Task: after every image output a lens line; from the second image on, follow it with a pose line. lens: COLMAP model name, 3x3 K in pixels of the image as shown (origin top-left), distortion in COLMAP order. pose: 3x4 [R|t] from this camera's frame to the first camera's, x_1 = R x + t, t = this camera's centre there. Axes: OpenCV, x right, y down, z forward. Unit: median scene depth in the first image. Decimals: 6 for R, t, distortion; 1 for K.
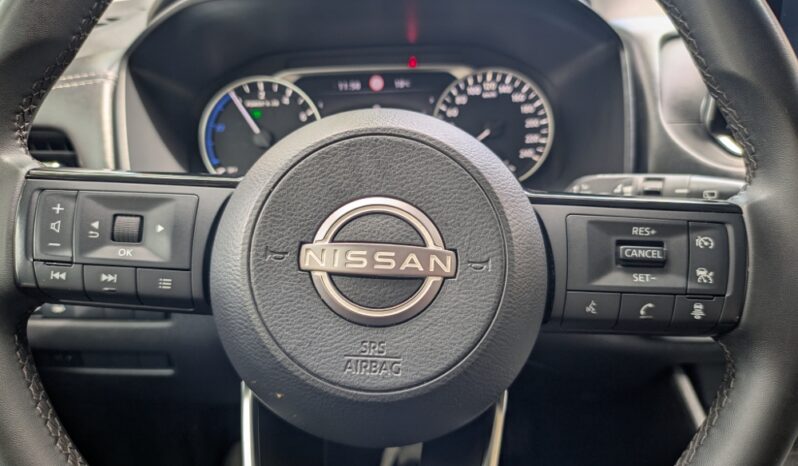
lens RADIAL K [[602.3, 0, 399.0], [0, 602.3, 233.0], [0, 0, 1]] dist [0.075254, -0.276332]
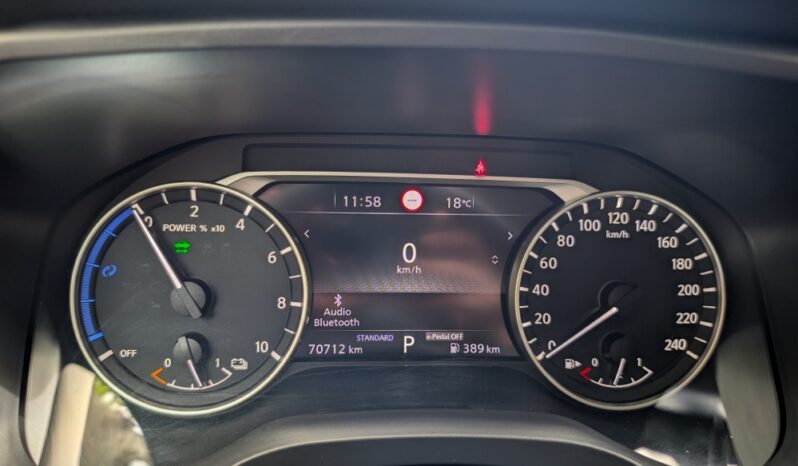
lens RADIAL K [[580.2, 0, 399.0], [0, 580.2, 233.0], [0, 0, 1]] dist [0.085439, -0.237088]
pose [[0.996426, 0.061118, 0.058311, -0.078809], [-0.060771, 0.998122, -0.007701, -0.215130], [-0.058672, 0.004129, 0.998269, 0.485811]]
